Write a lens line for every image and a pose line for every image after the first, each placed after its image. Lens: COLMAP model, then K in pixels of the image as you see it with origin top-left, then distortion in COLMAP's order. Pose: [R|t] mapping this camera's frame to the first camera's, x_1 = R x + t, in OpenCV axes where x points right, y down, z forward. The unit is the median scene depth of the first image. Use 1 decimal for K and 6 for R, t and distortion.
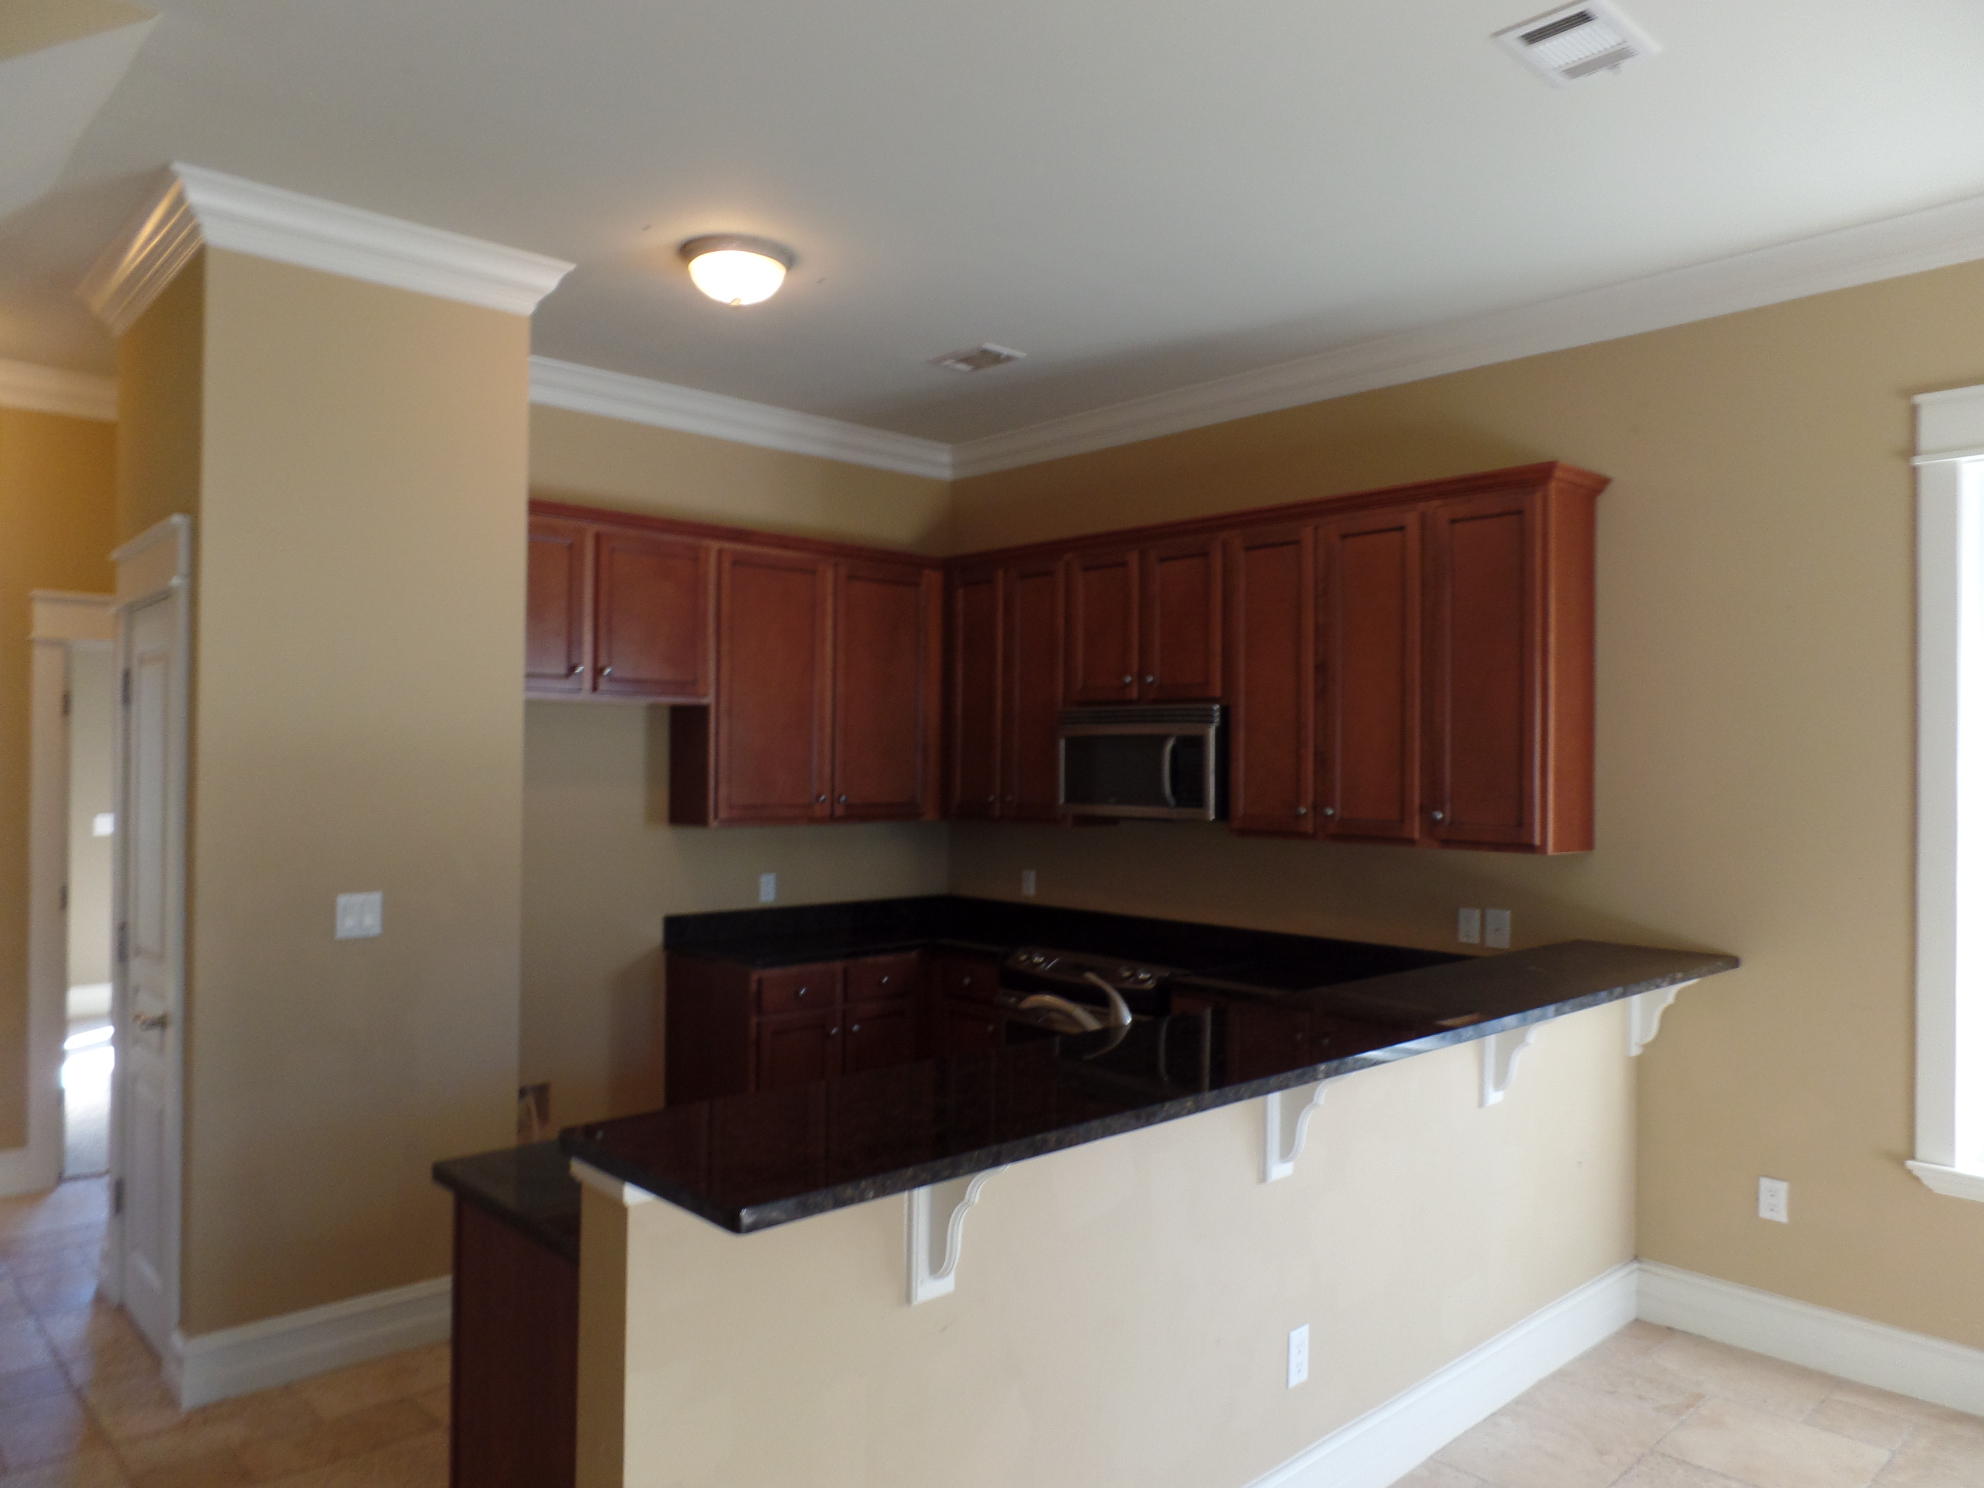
lens RADIAL K [[1357.8, 0, 997.0], [0, 1357.8, 746.8], [0, 0, 1]] dist [-0.012723, 0.003446]
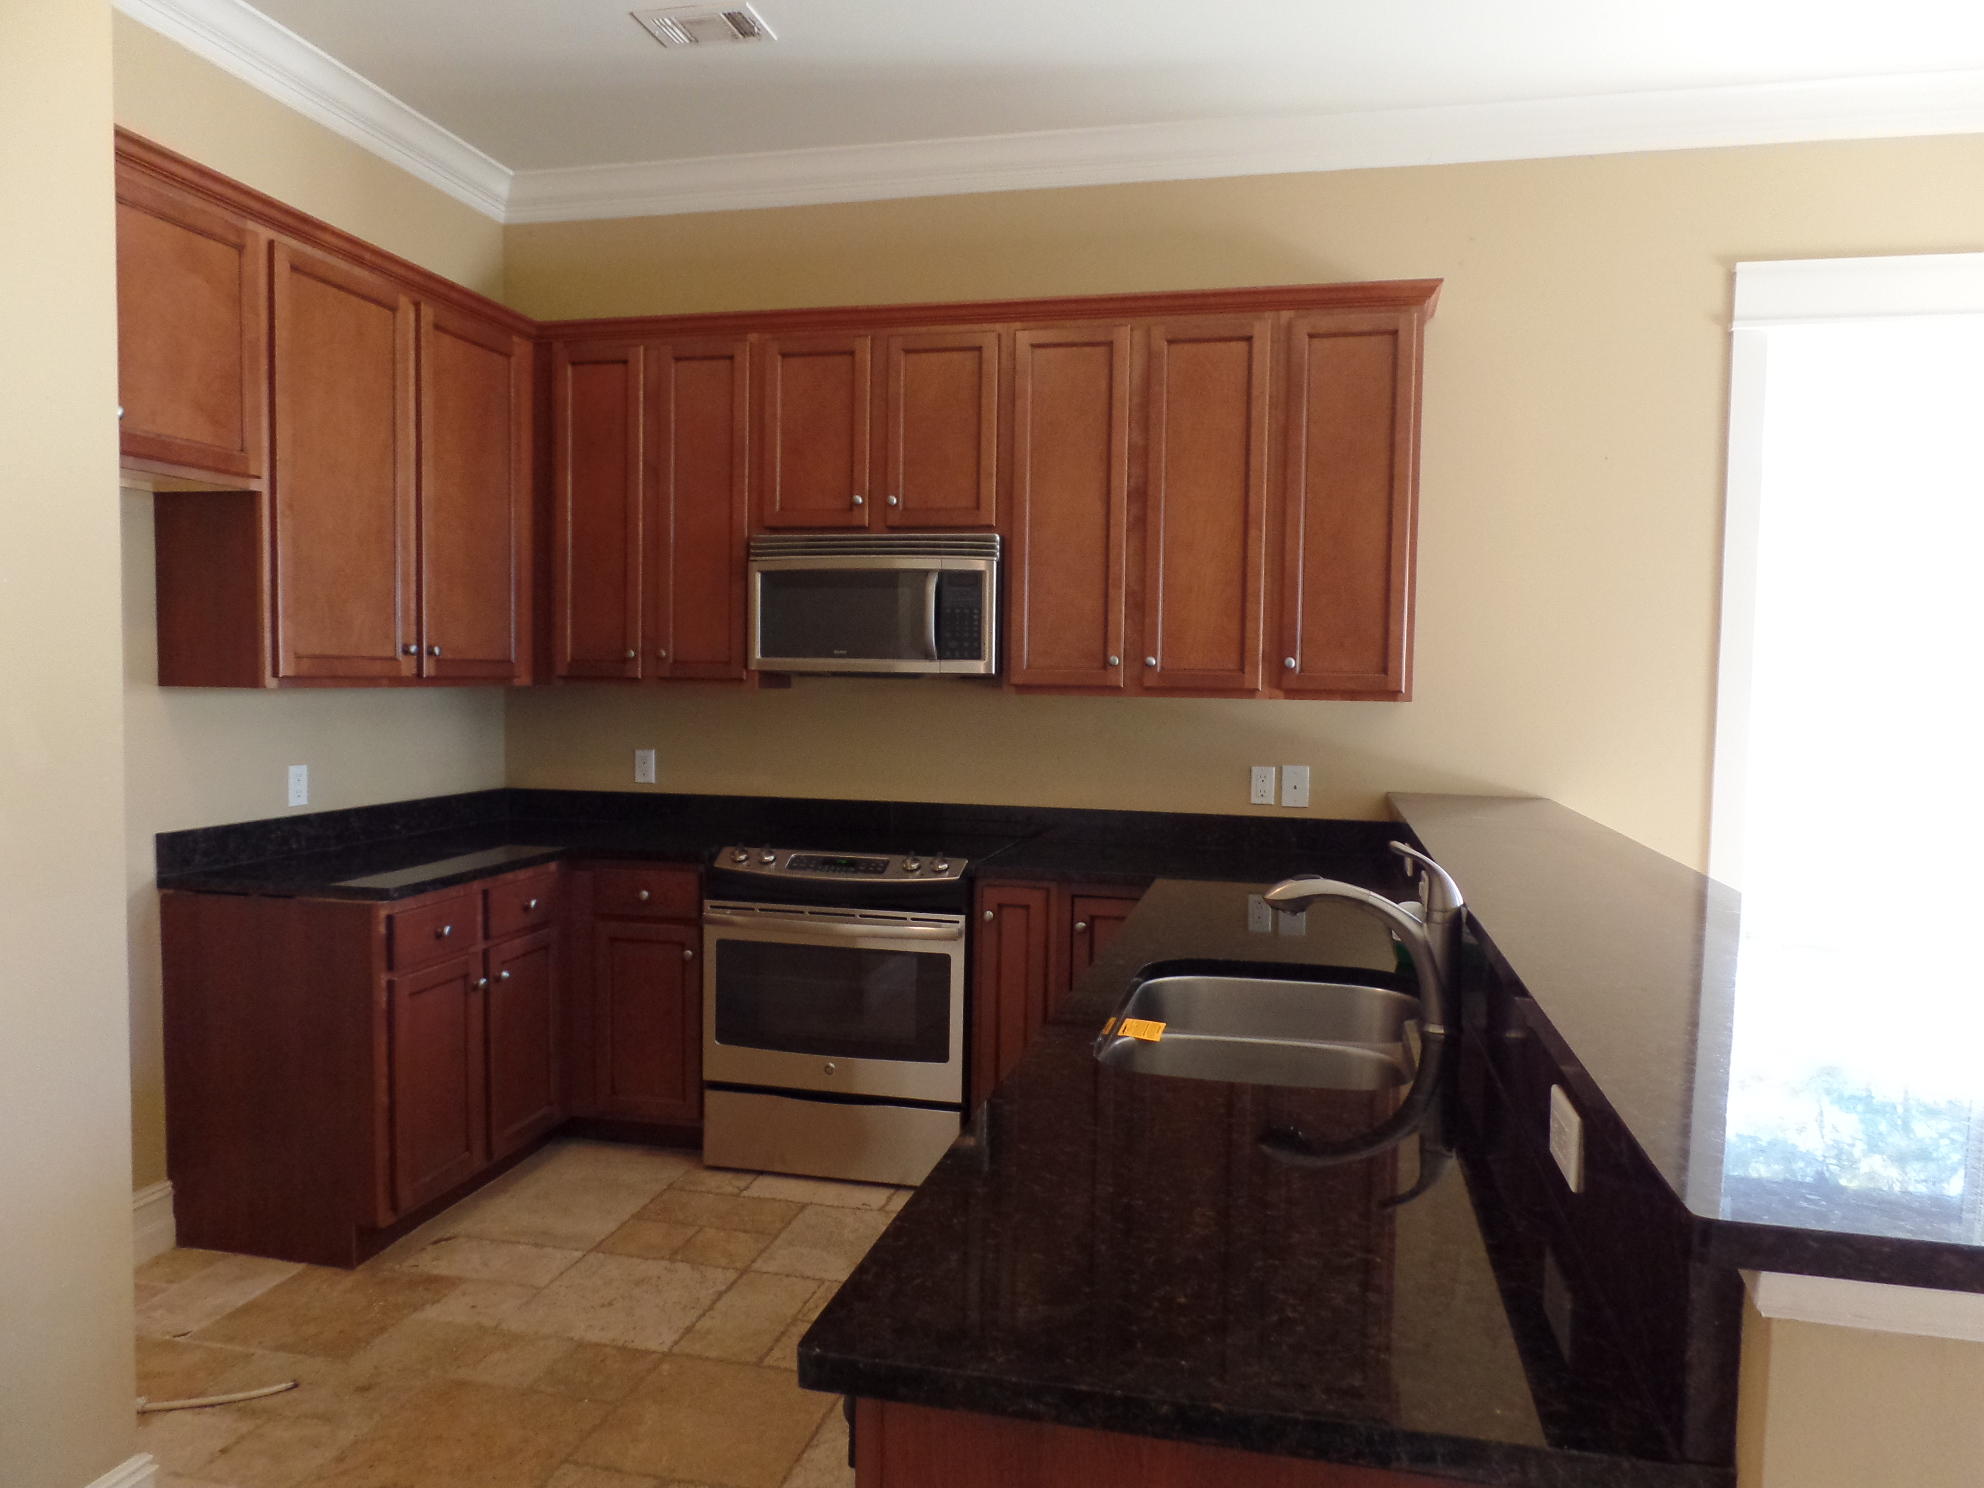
lens RADIAL K [[1357.8, 0, 997.0], [0, 1357.8, 746.8], [0, 0, 1]] dist [-0.012723, 0.003446]
pose [[0.829254, -0.027873, 0.558177, -0.299831], [-0.013623, 0.997451, 0.070048, 0.039702], [-0.558706, -0.065692, 0.826760, 0.305388]]
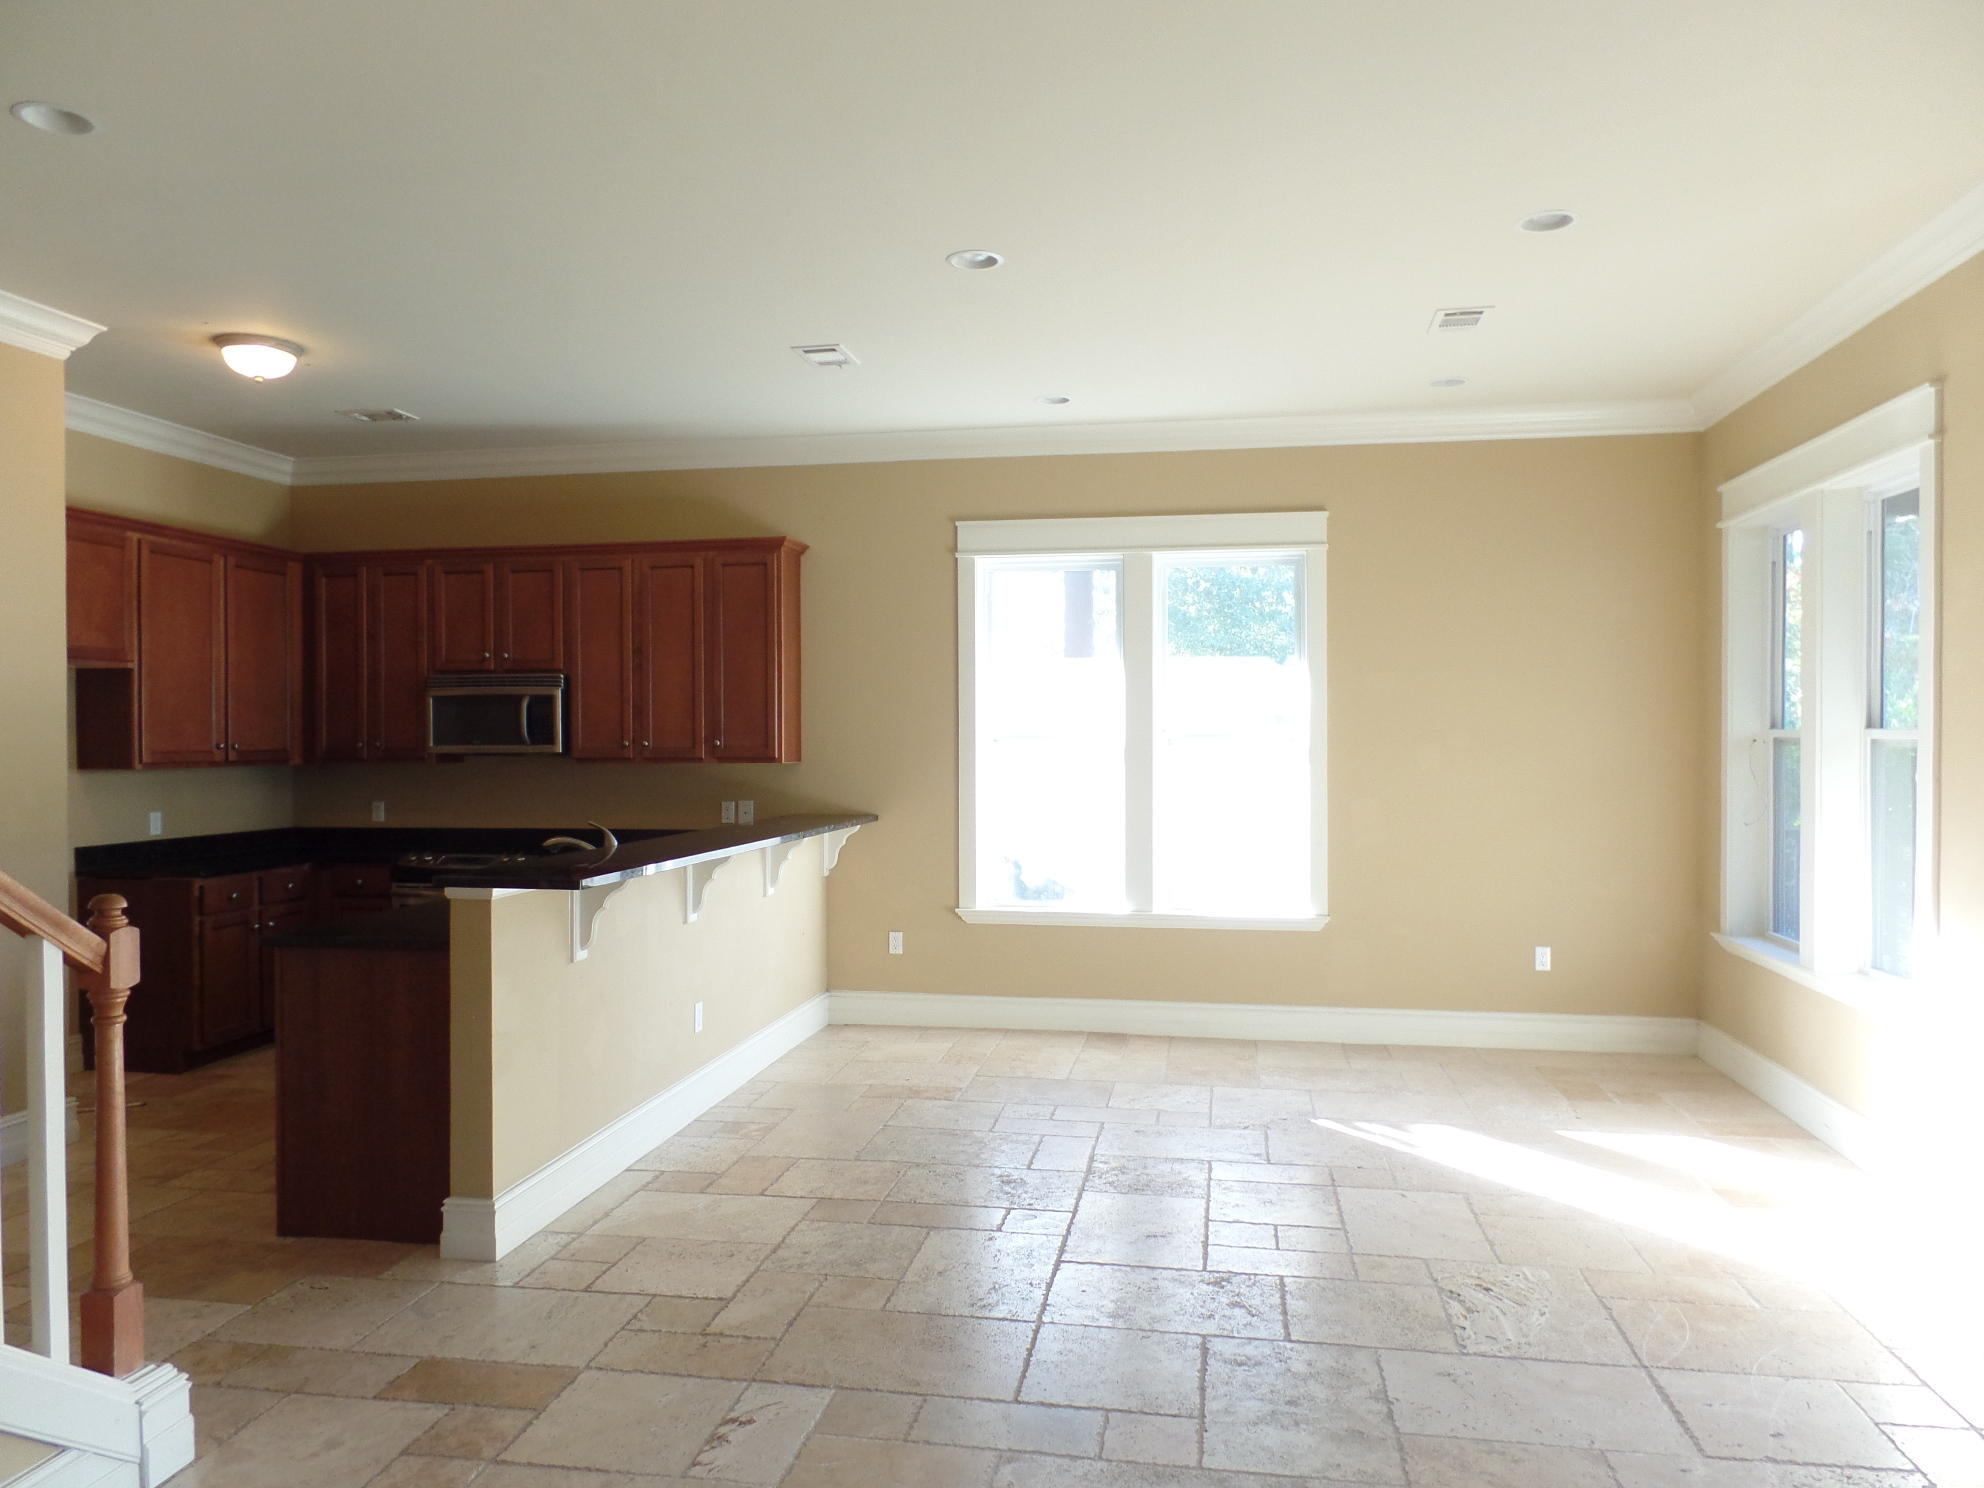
lens RADIAL K [[1357.8, 0, 997.0], [0, 1357.8, 746.8], [0, 0, 1]] dist [-0.012723, 0.003446]
pose [[0.797407, -0.018286, 0.603165, -0.346667], [0.006291, 0.999738, 0.021992, 0.018235], [-0.603409, -0.013742, 0.797313, -0.453946]]
